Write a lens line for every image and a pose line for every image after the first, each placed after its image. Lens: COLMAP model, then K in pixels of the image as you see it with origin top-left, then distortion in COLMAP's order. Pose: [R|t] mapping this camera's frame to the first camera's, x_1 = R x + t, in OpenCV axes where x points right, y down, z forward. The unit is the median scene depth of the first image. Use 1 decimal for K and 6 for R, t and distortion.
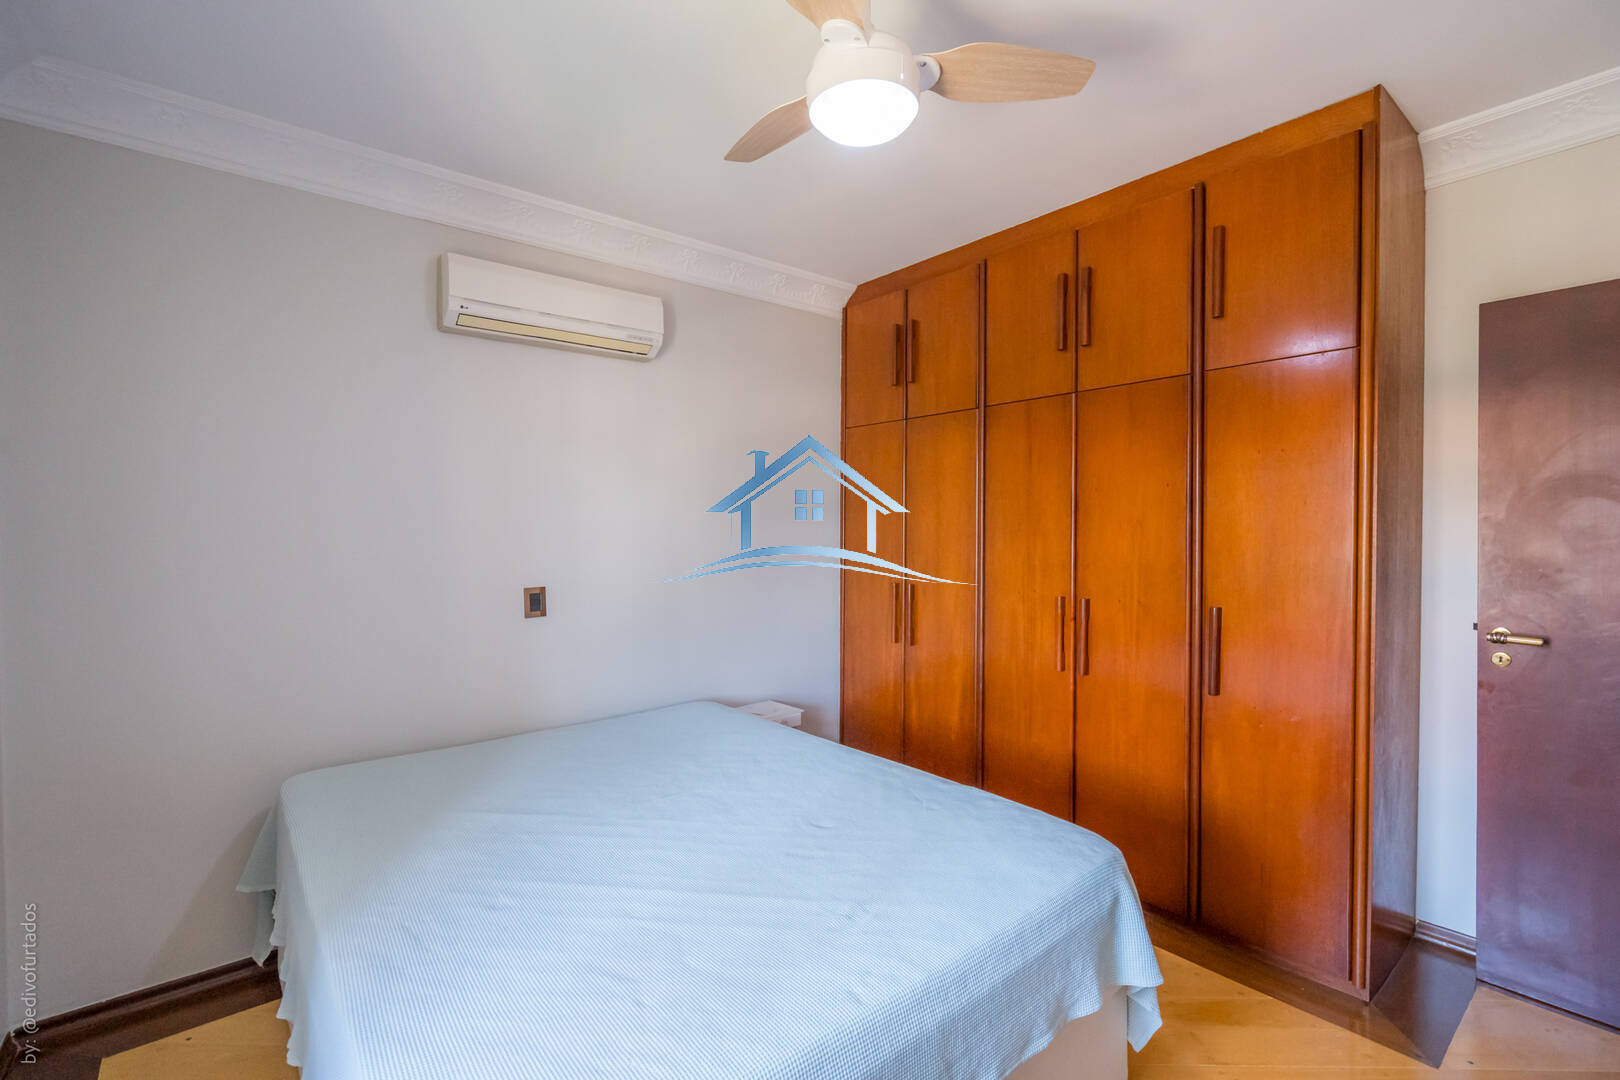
lens RADIAL K [[728.2, 0, 804.6], [0, 728.2, 540.4], [0, 0, 1]] dist [-0.001720, 0.000215]
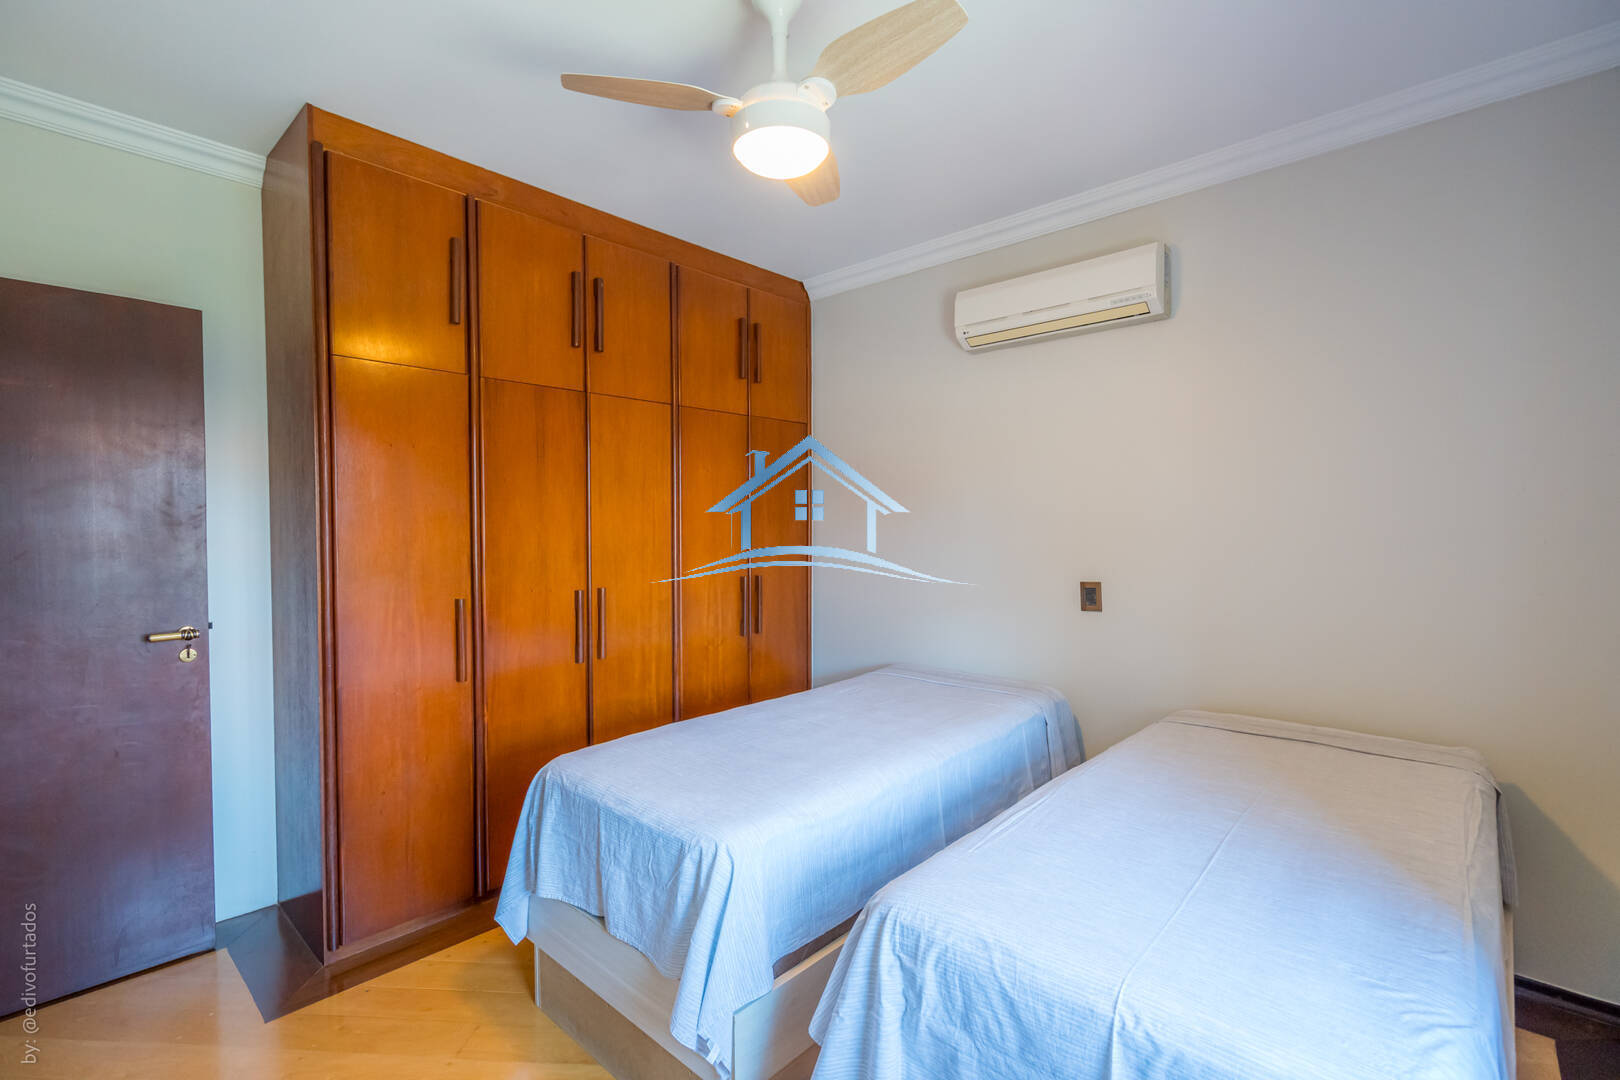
lens RADIAL K [[728.2, 0, 804.6], [0, 728.2, 540.4], [0, 0, 1]] dist [-0.001720, 0.000215]
pose [[-0.137793, -0.012293, 0.990385, -0.747056], [0.019440, 0.999697, 0.015114, -0.005462], [-0.990270, 0.021335, -0.137512, 0.902017]]
